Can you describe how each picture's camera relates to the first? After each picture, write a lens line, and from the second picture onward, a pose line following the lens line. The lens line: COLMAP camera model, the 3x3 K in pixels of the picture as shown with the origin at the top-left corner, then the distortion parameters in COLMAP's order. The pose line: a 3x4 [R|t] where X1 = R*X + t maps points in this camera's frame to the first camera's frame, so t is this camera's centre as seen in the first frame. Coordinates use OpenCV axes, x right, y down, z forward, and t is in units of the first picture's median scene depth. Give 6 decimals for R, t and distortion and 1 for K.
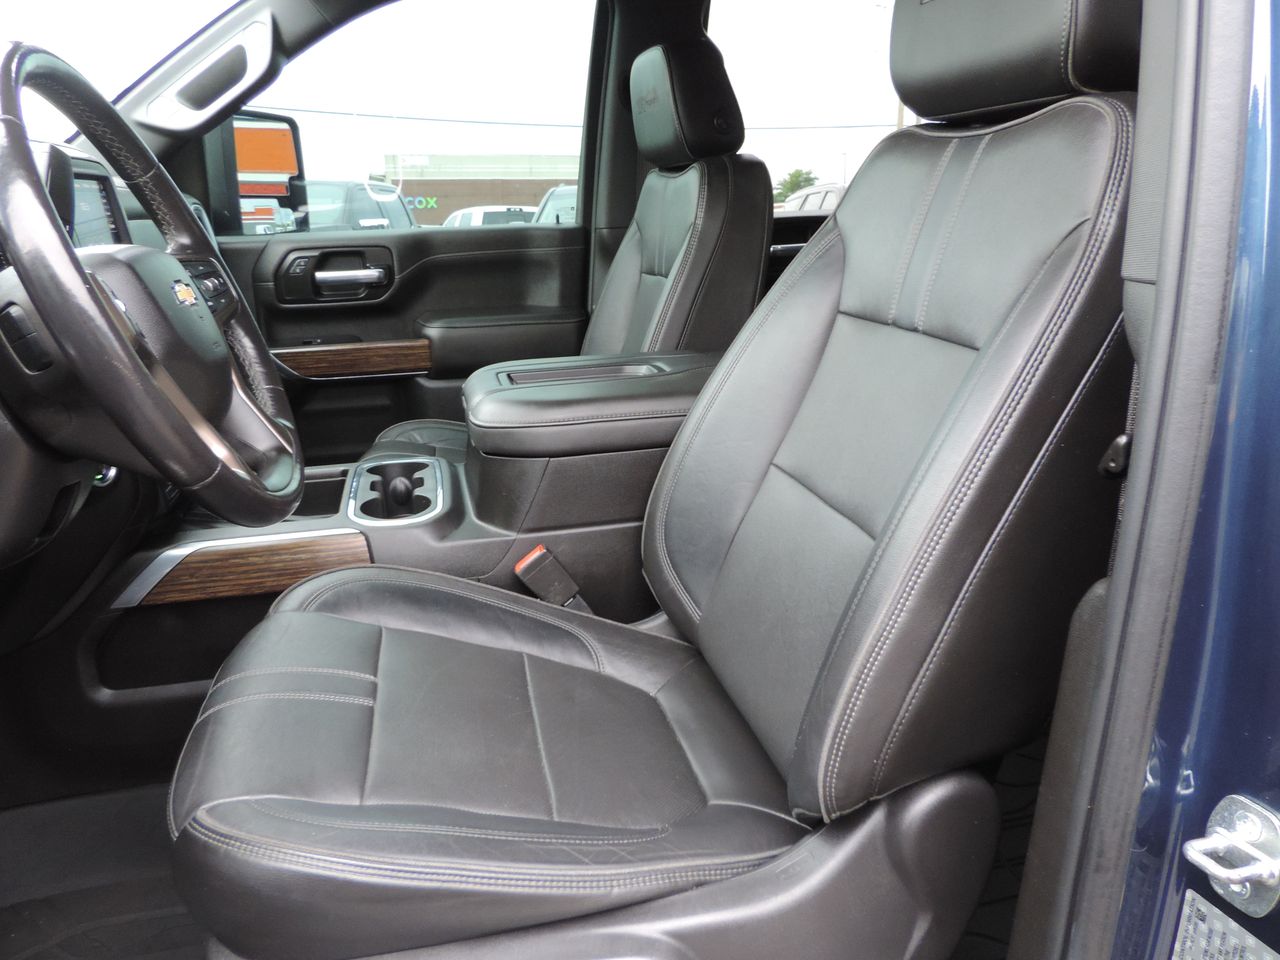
lens RADIAL K [[882.9, 0, 636.8], [0, 882.9, 488.7], [0, 0, 1]] dist [-0.038039, 0.010022]
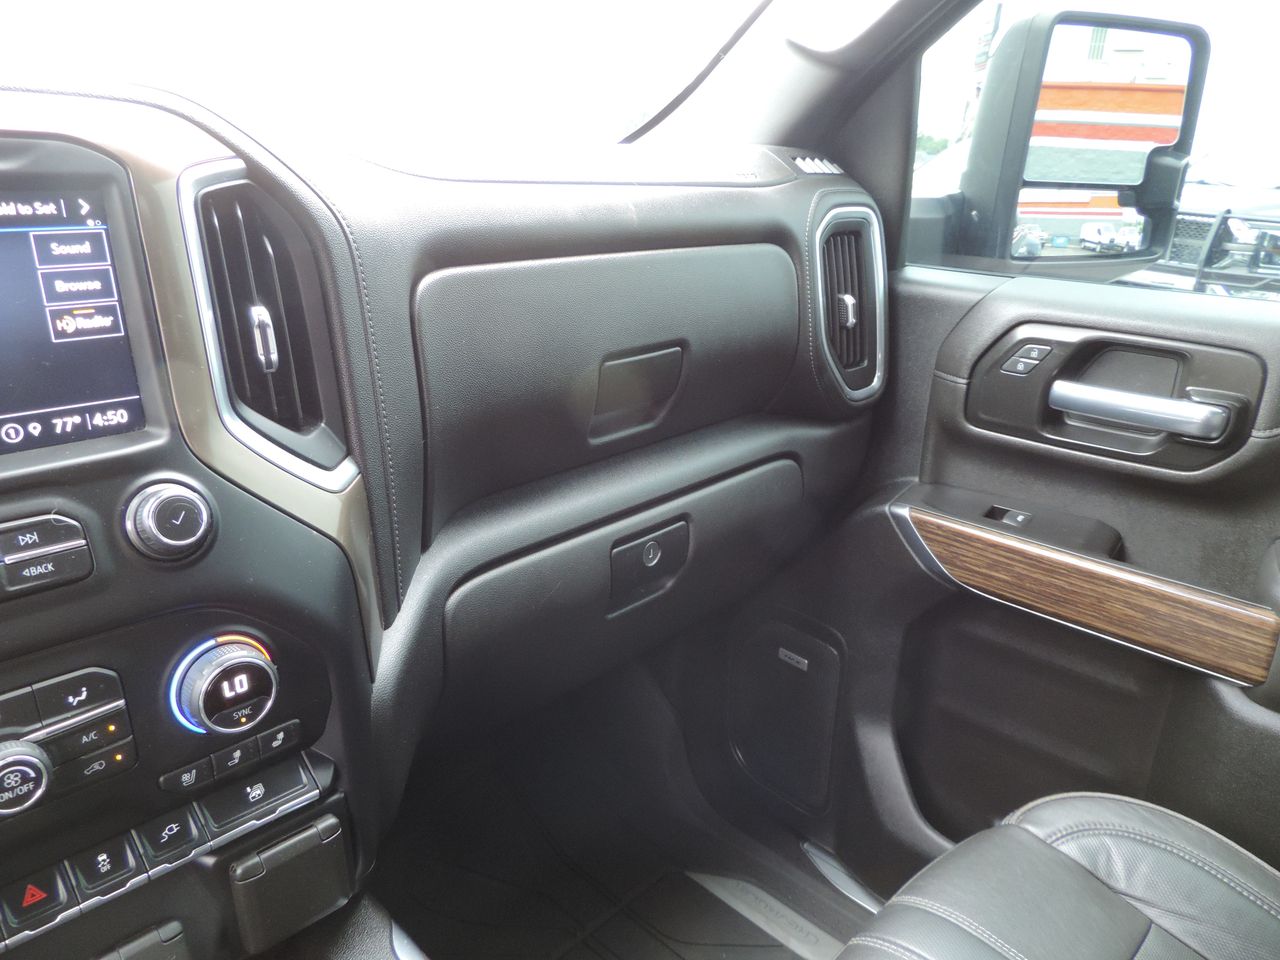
lens RADIAL K [[882.9, 0, 635.0], [0, 882.9, 492.1], [0, 0, 1]] dist [-0.038039, 0.010022]
pose [[0.526744, 0.333245, -0.781977, -0.126025], [-0.284870, 0.935955, 0.206973, -0.245157], [0.800868, 0.113740, 0.587940, 0.632131]]
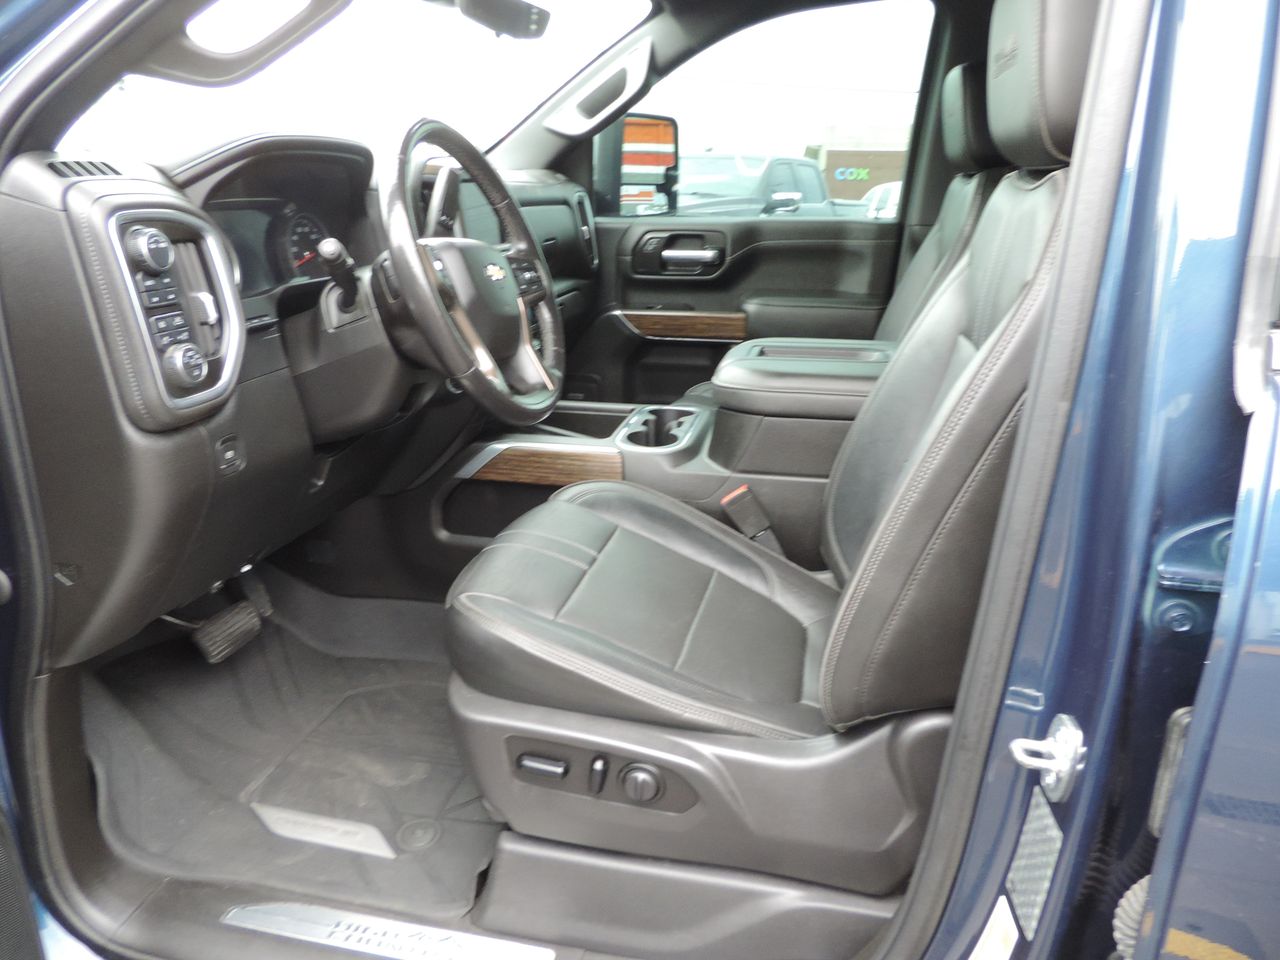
lens RADIAL K [[882.9, 0, 643.7], [0, 882.9, 485.4], [0, 0, 1]] dist [-0.038039, 0.010022]
pose [[0.900086, 0.163233, -0.403980, 0.170632], [-0.152773, 0.986544, 0.058240, 0.009028], [0.408051, 0.009297, 0.912912, -0.136561]]
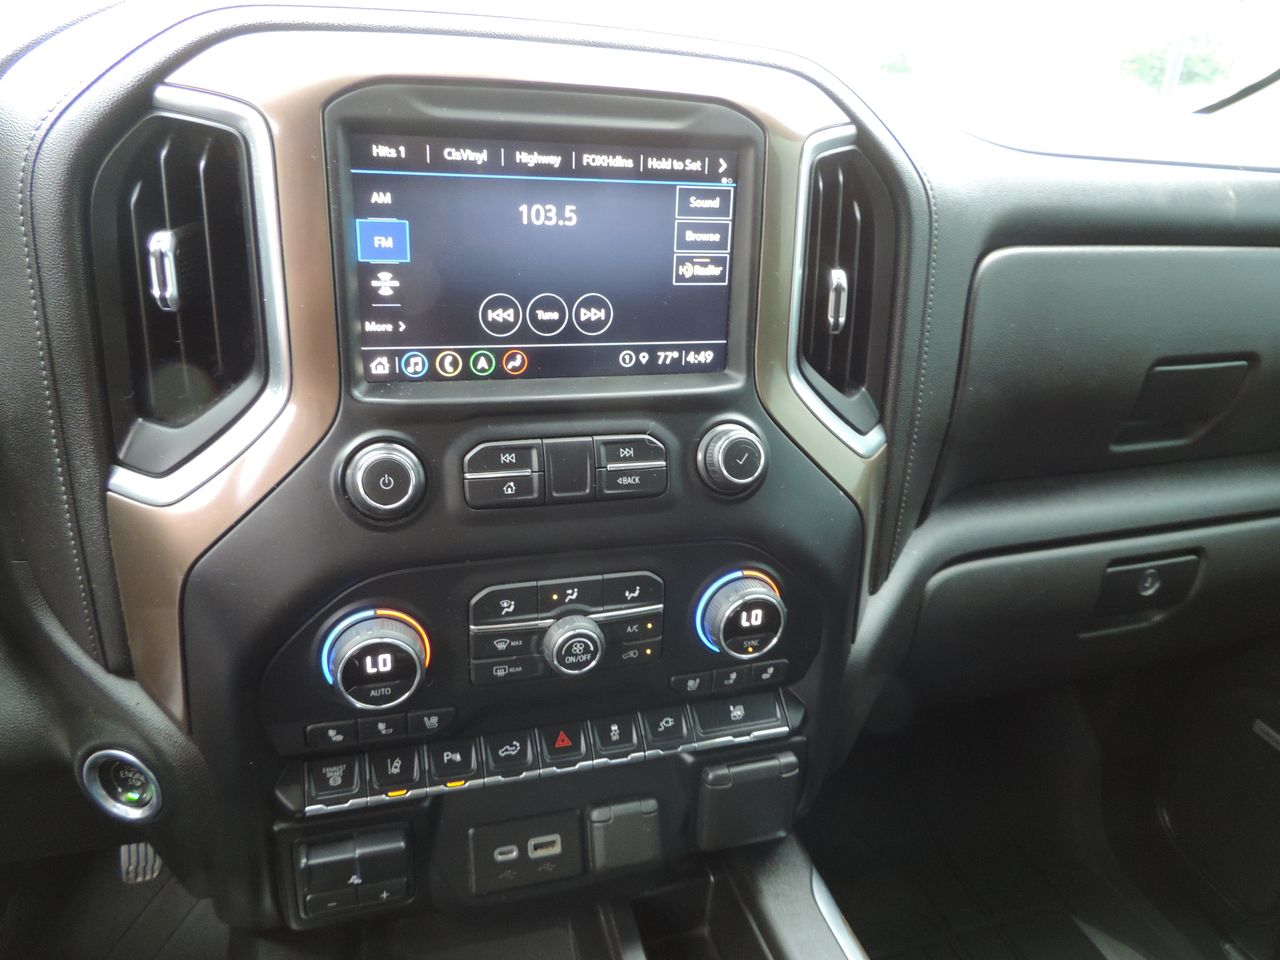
lens RADIAL K [[882.9, 0, 634.8], [0, 882.9, 493.1], [0, 0, 1]] dist [-0.038039, 0.010022]
pose [[0.051734, 0.450880, -0.891084, -0.137141], [-0.344162, 0.845668, 0.407919, -0.241786], [0.937484, 0.285573, 0.198926, 0.595518]]
